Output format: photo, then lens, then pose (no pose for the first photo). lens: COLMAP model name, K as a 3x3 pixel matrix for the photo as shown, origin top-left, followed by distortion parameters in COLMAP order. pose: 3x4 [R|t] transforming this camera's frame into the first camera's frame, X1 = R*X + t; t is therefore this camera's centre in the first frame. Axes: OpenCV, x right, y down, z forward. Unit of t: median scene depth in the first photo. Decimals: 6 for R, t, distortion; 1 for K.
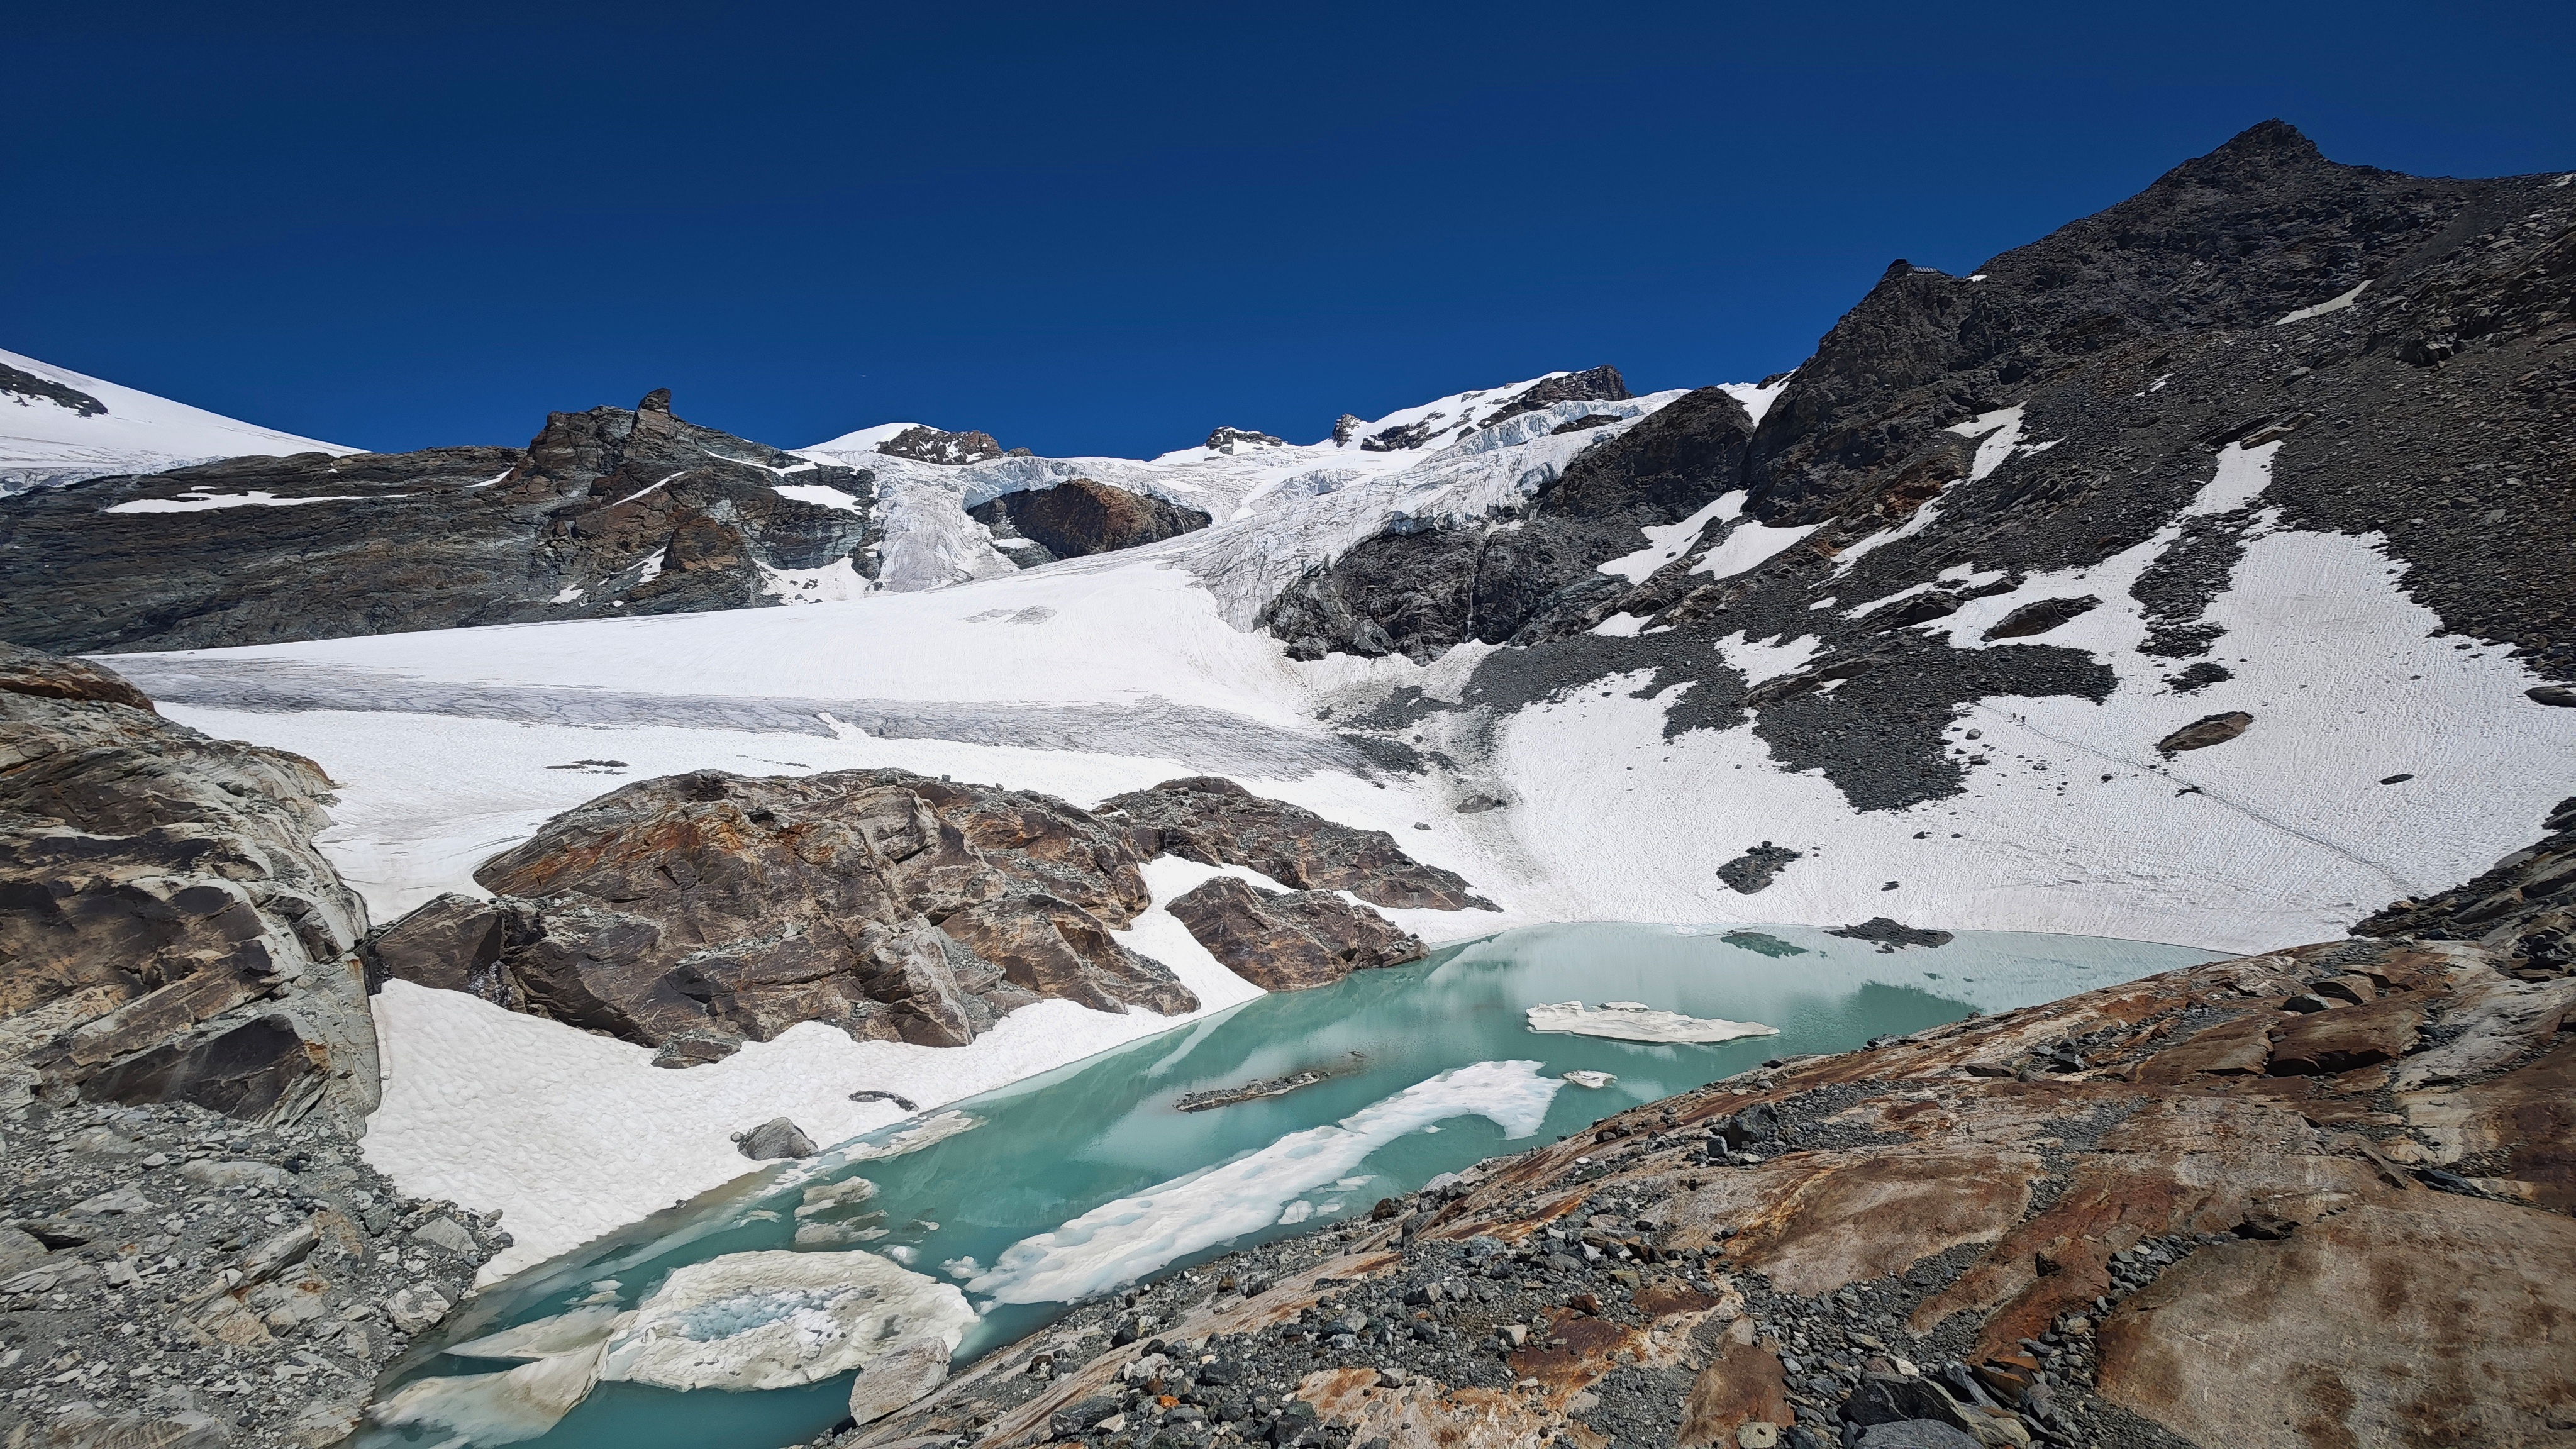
lens RADIAL K [[903.9, 0, 1294.2], [0, 903.9, 726.4], [0, 0, 1]] dist [0.000218, -0.000352]
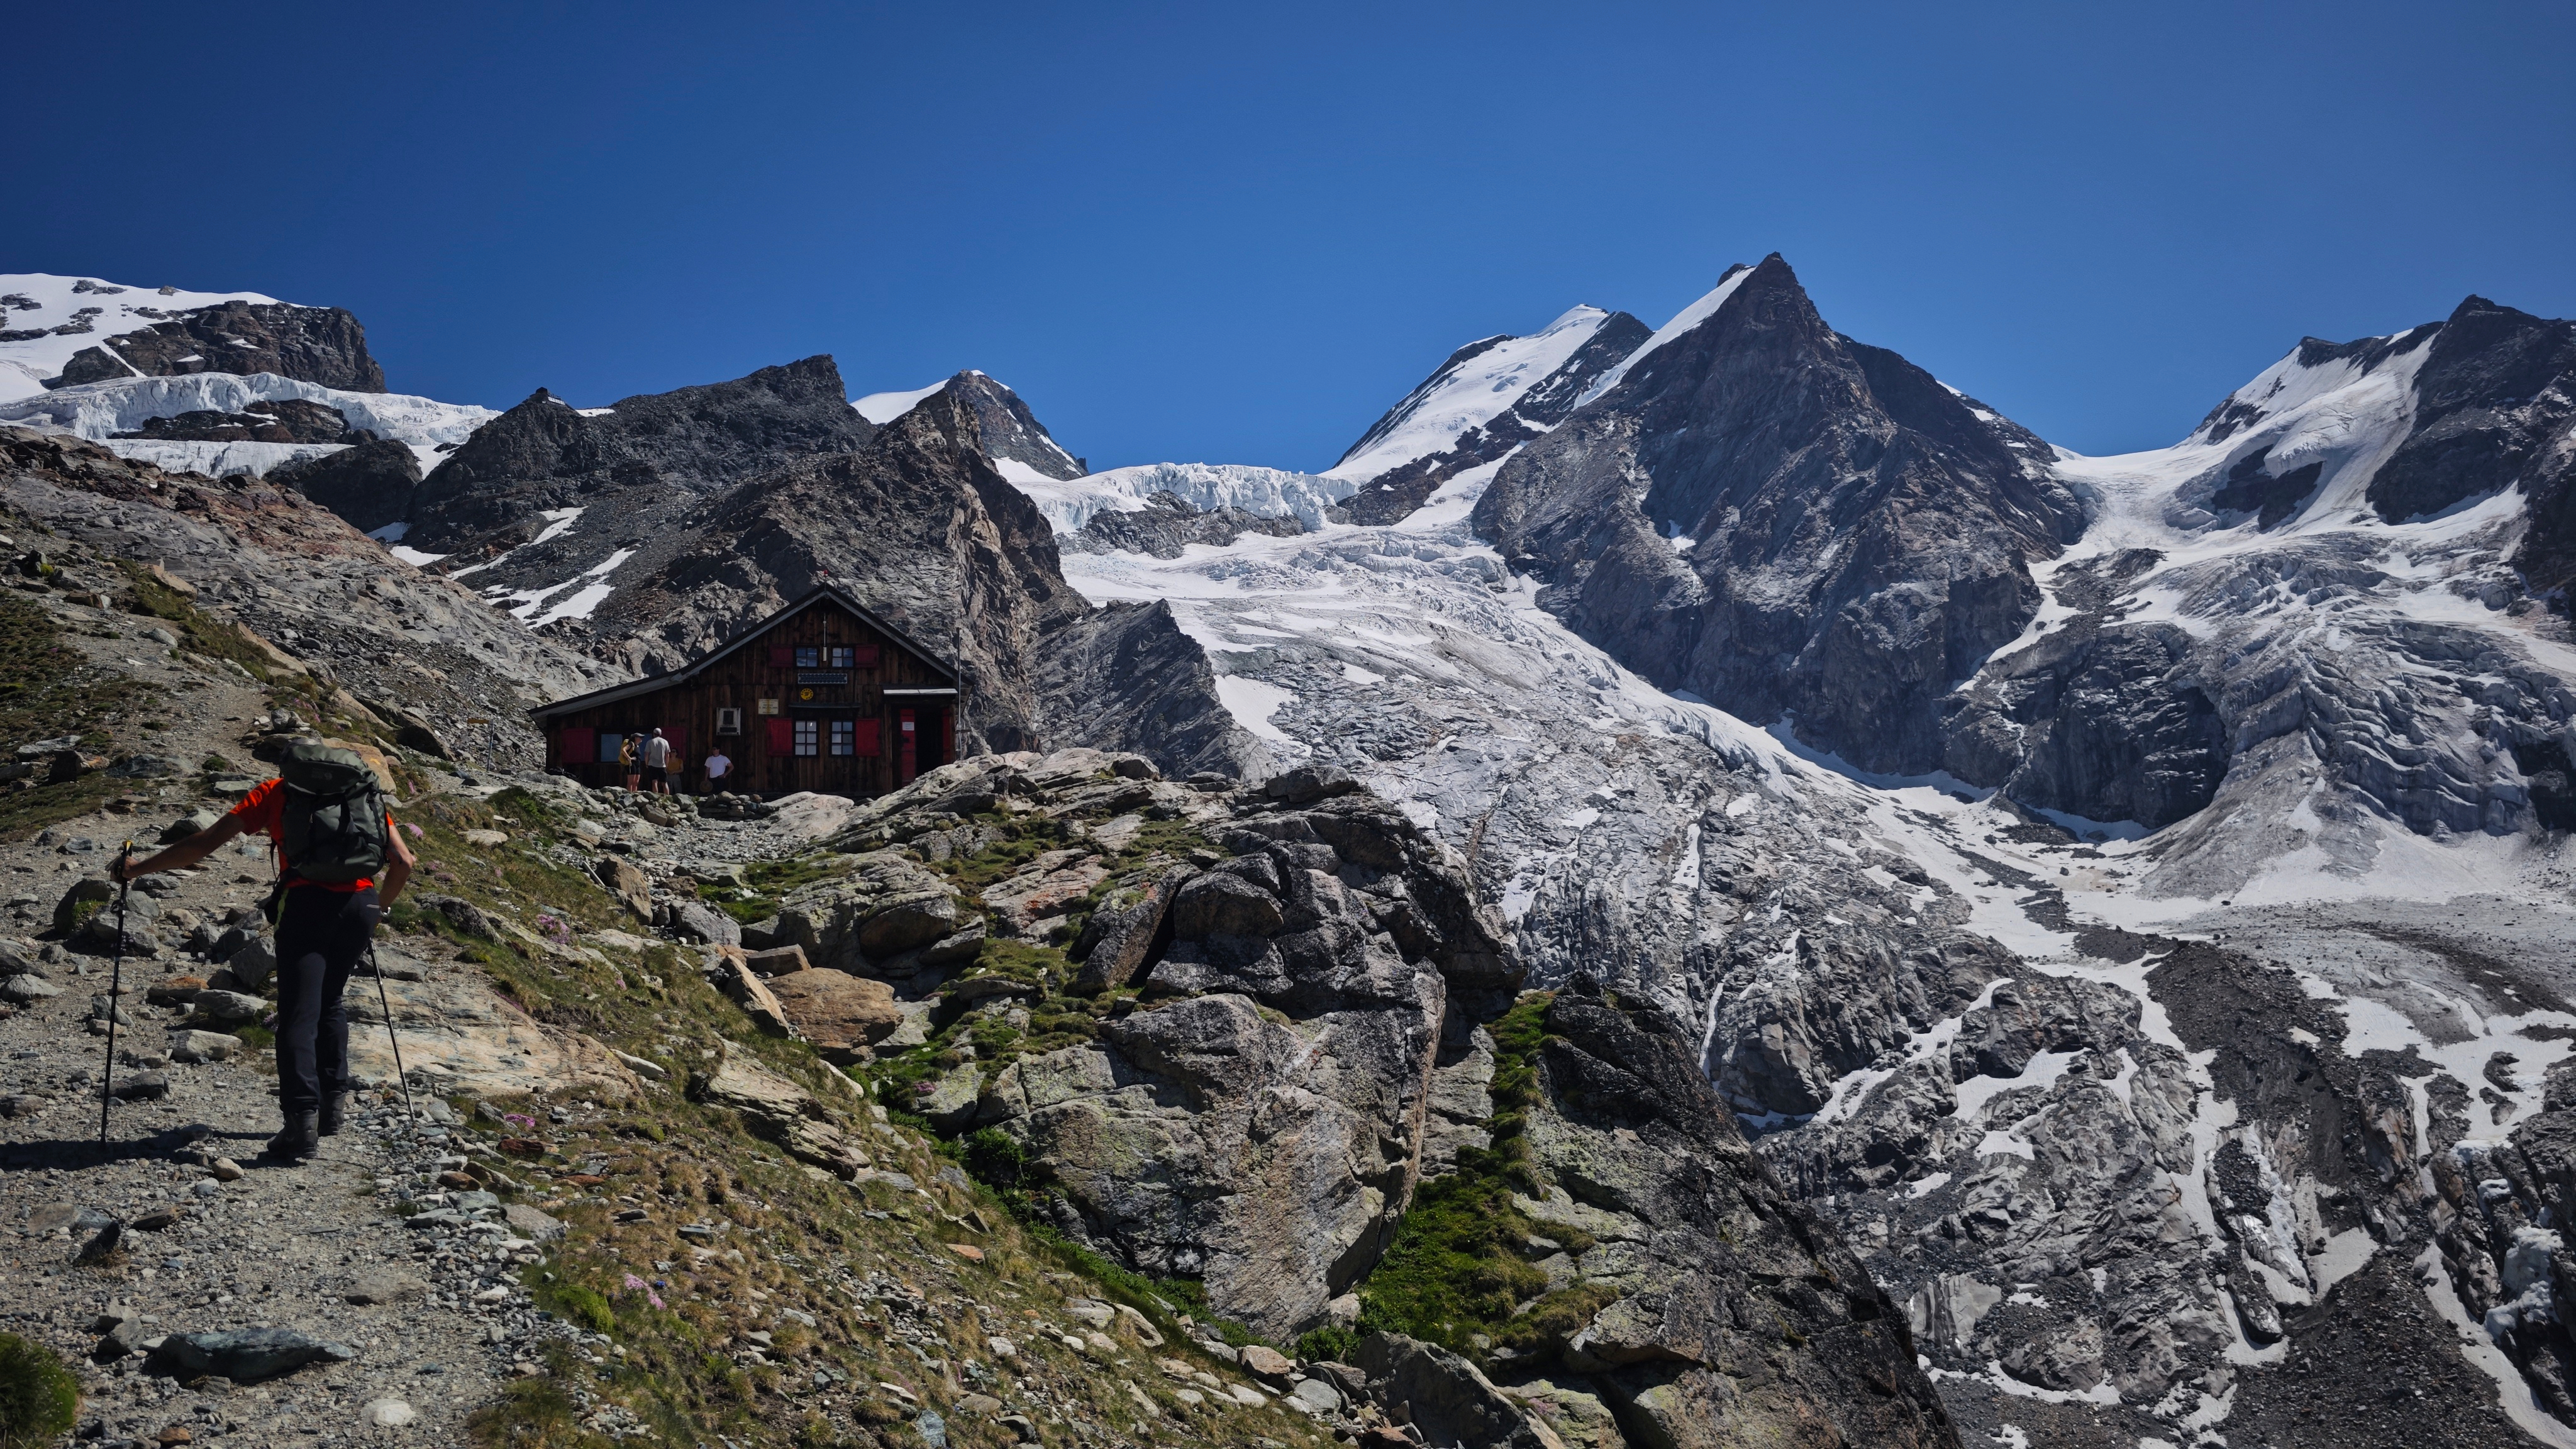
lens RADIAL K [[1724.2, 0, 1299.0], [0, 1724.2, 729.4], [0, 0, 1]] dist [0.047981, -0.033632]
pose [[0.658107, 0.121603, 0.743039, -0.683819], [-0.017768, 0.989105, -0.146136, 0.520603], [-0.752714, 0.082971, 0.653098, -2.180009]]
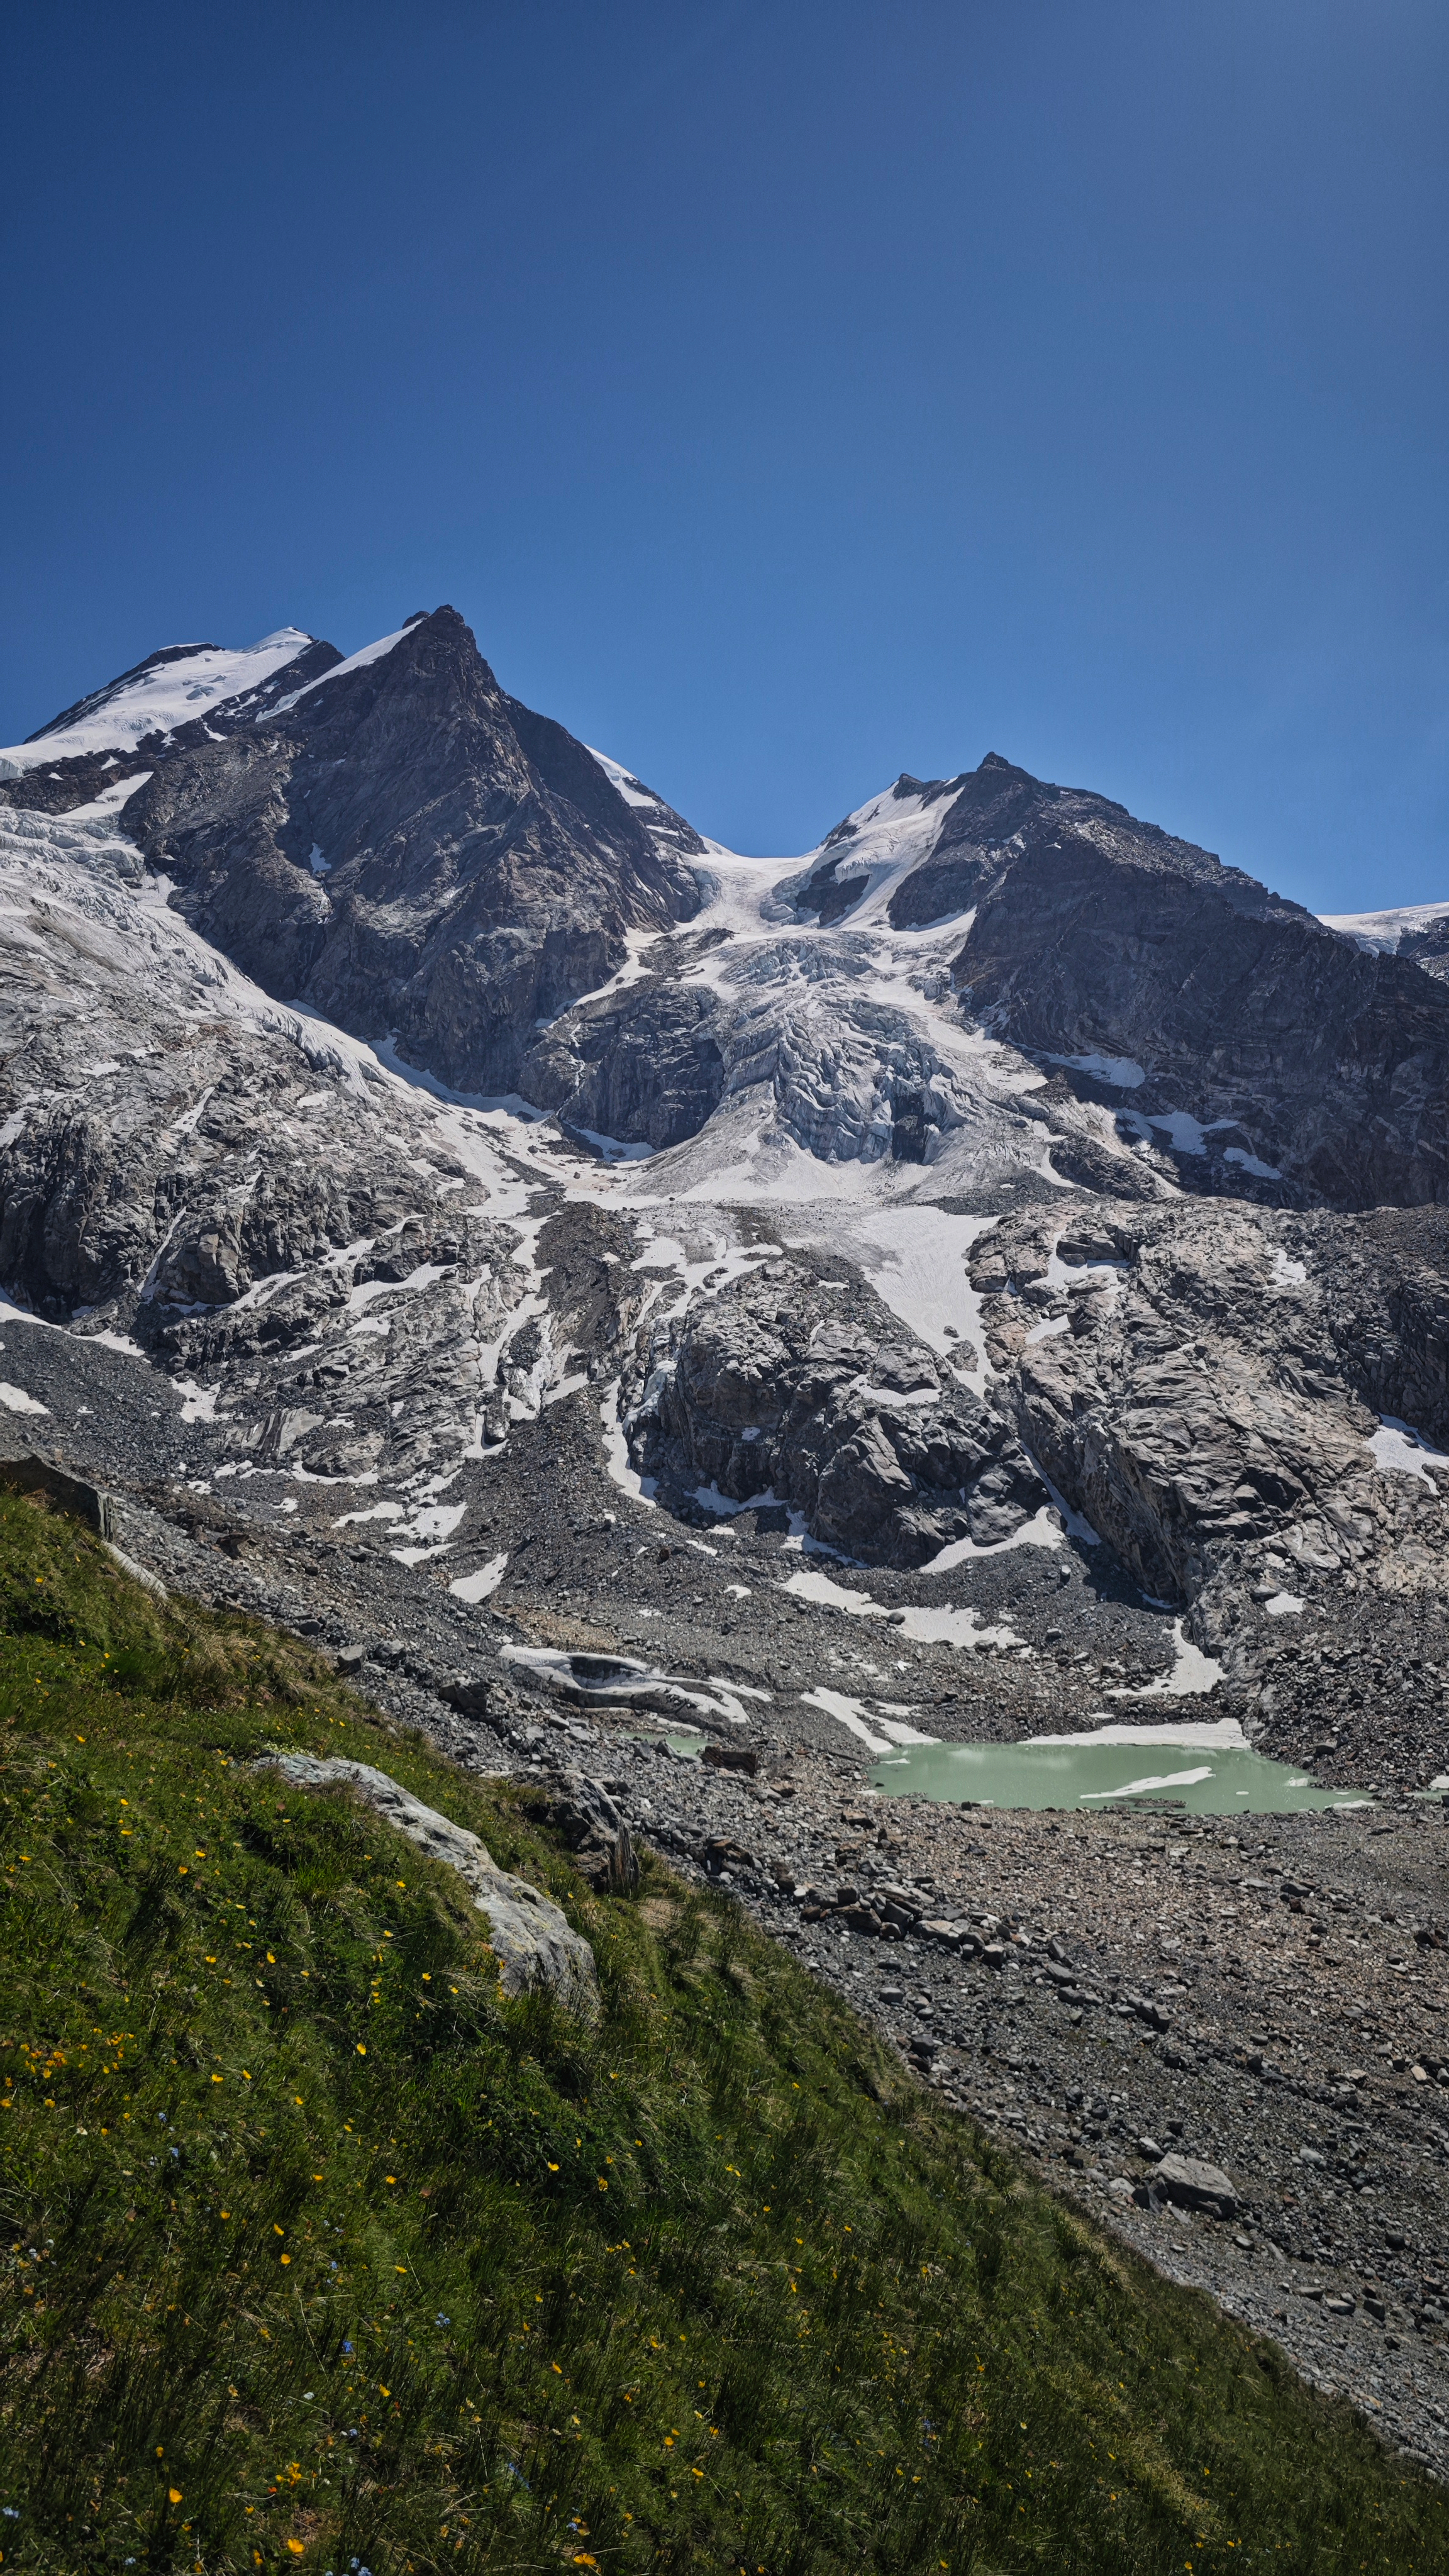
lens RADIAL K [[1724.2, 0, 716.1], [0, 1724.2, 1290.6], [0, 0, 1]] dist [0.047981, -0.033632]
pose [[0.329386, 0.062273, 0.942140, -0.892695], [-0.051948, 0.997507, -0.047771, 0.846902], [-0.942765, -0.033207, 0.331799, -3.077921]]
